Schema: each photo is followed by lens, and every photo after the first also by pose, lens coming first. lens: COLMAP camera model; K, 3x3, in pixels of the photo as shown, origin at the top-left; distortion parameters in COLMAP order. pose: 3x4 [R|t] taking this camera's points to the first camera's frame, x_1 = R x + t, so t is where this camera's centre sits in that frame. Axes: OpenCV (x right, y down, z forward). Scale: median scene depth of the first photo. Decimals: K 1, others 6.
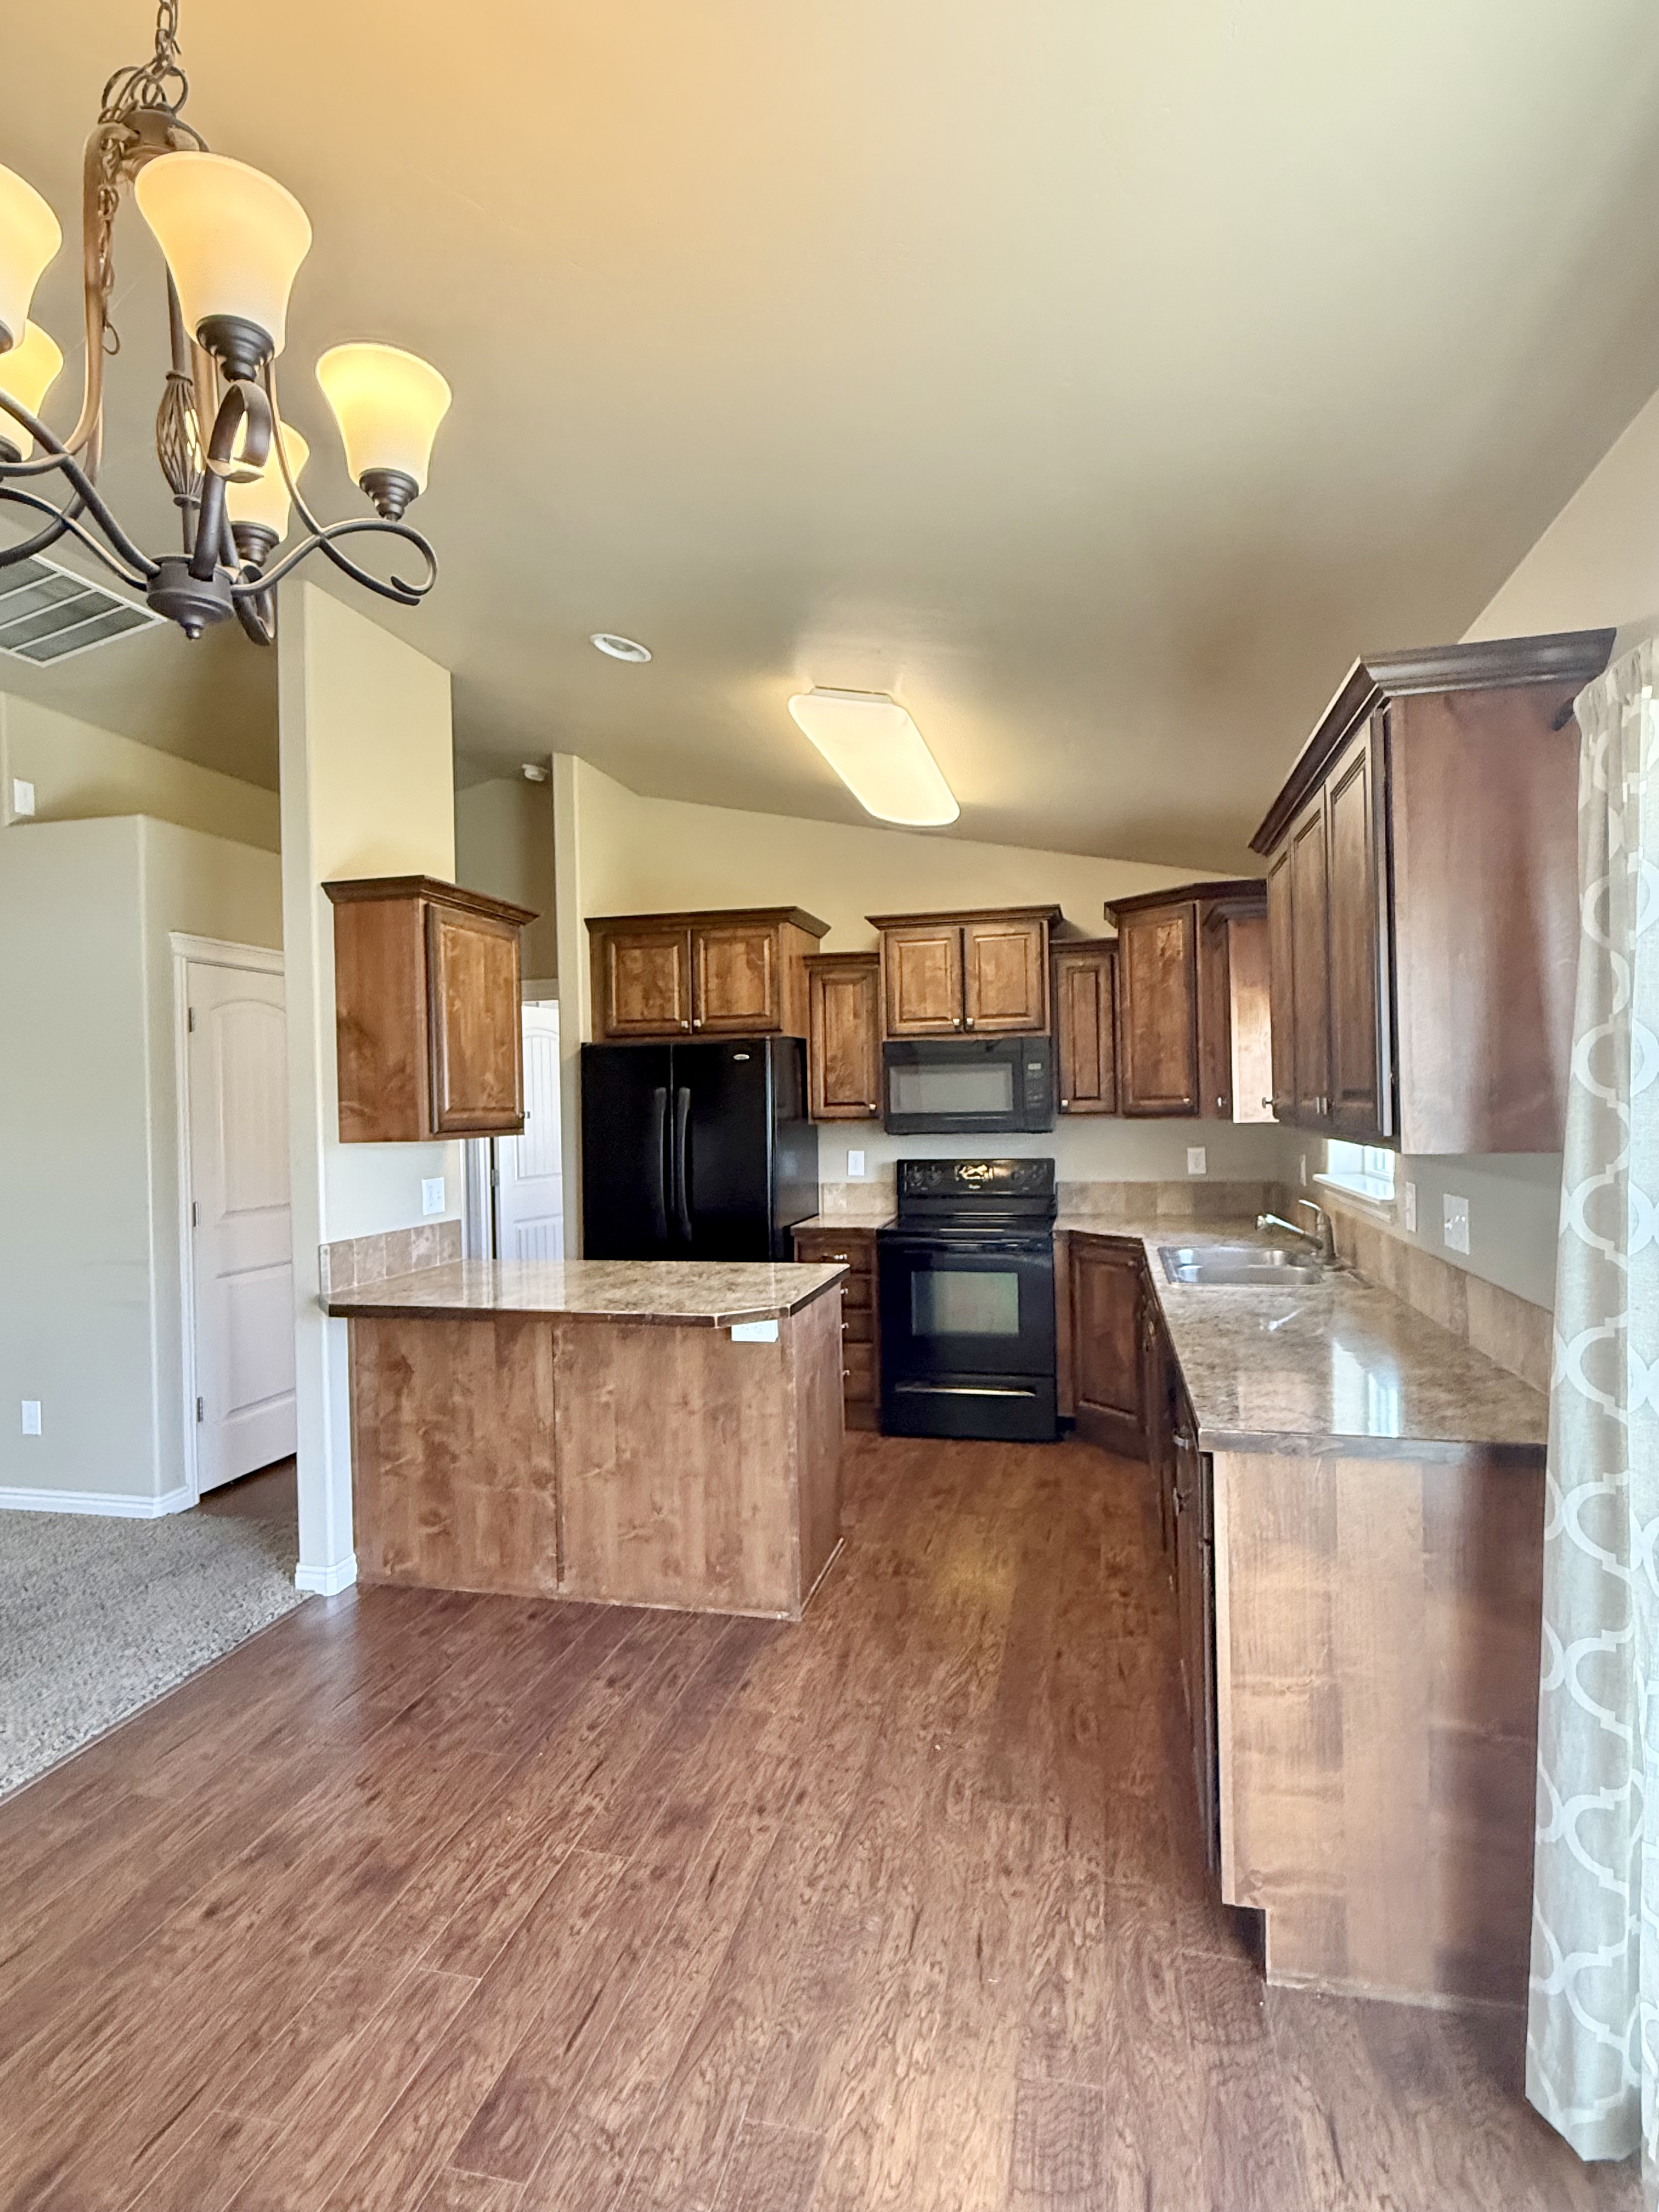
lens RADIAL K [[1131.5, 0, 829.1], [0, 1131.5, 1104.0], [0, 0, 1]] dist [0.000895, 0.000218]
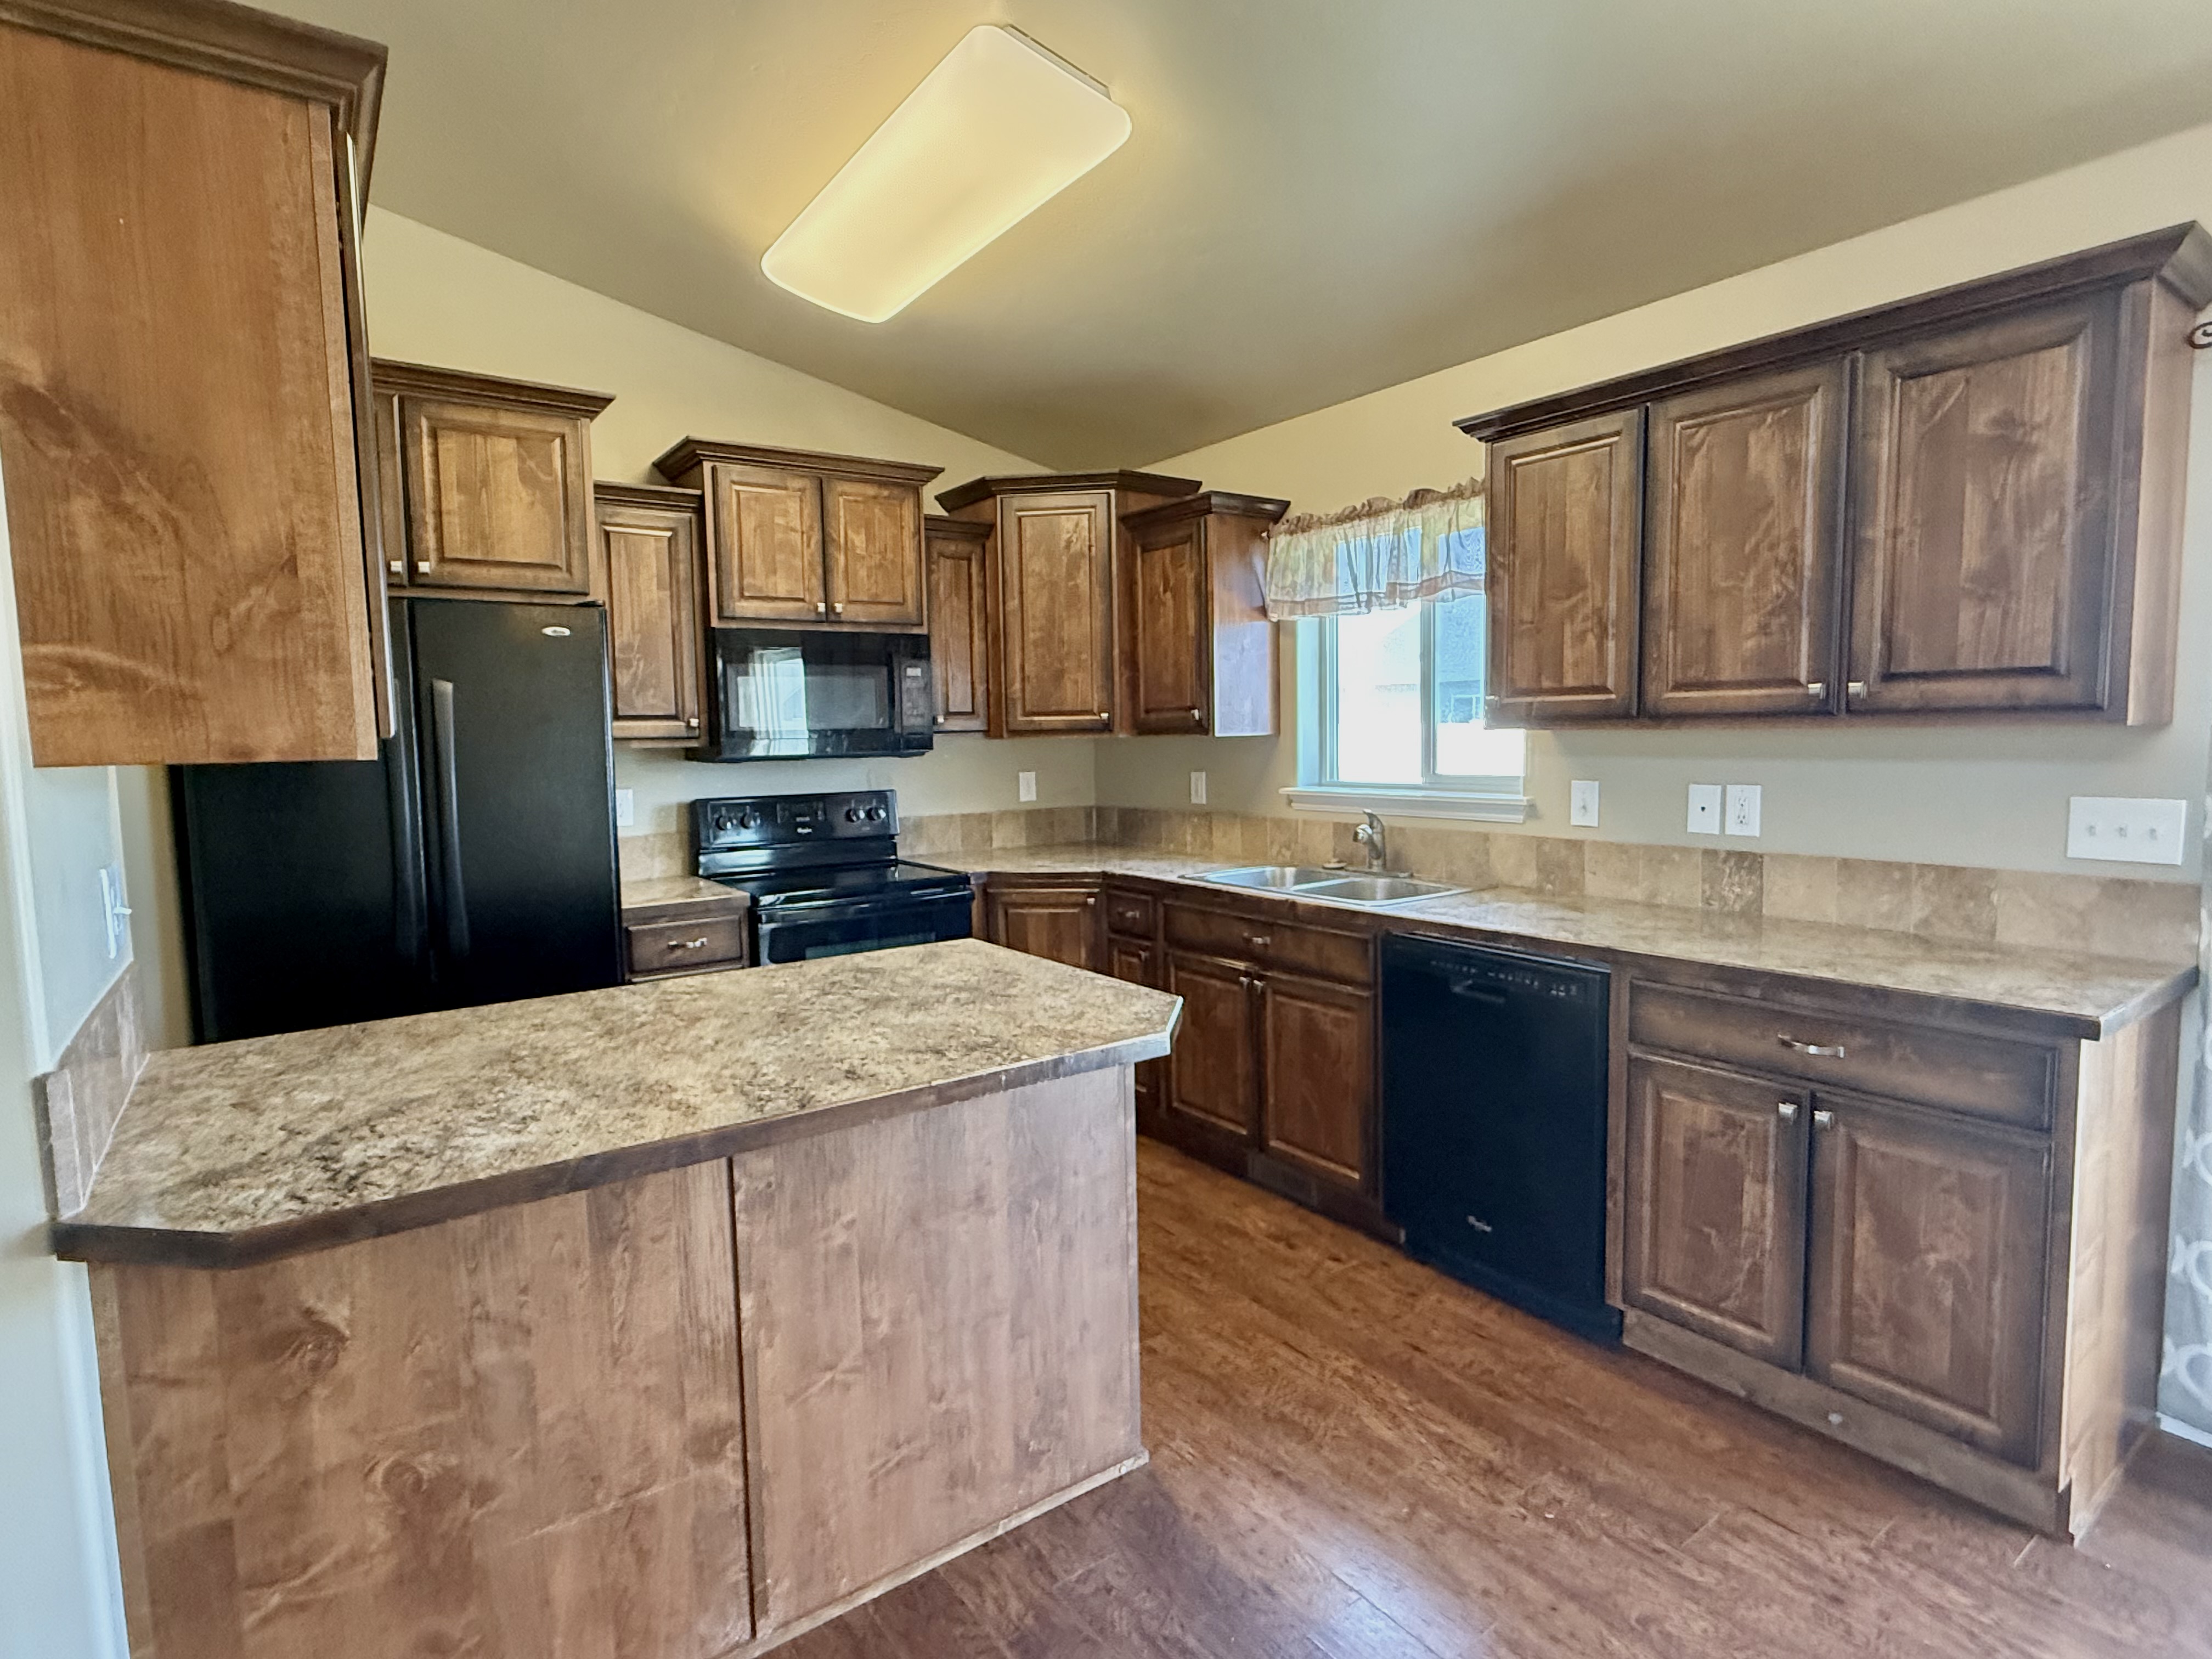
lens RADIAL K [[1131.5, 0, 1102.1], [0, 1131.5, 830.6], [0, 0, 1]] dist [0.000895, 0.000218]
pose [[0.652887, -0.058098, 0.755224, -0.491456], [0.006176, 0.997429, 0.071392, 0.031573], [-0.757430, -0.041947, 0.651567, 0.553049]]
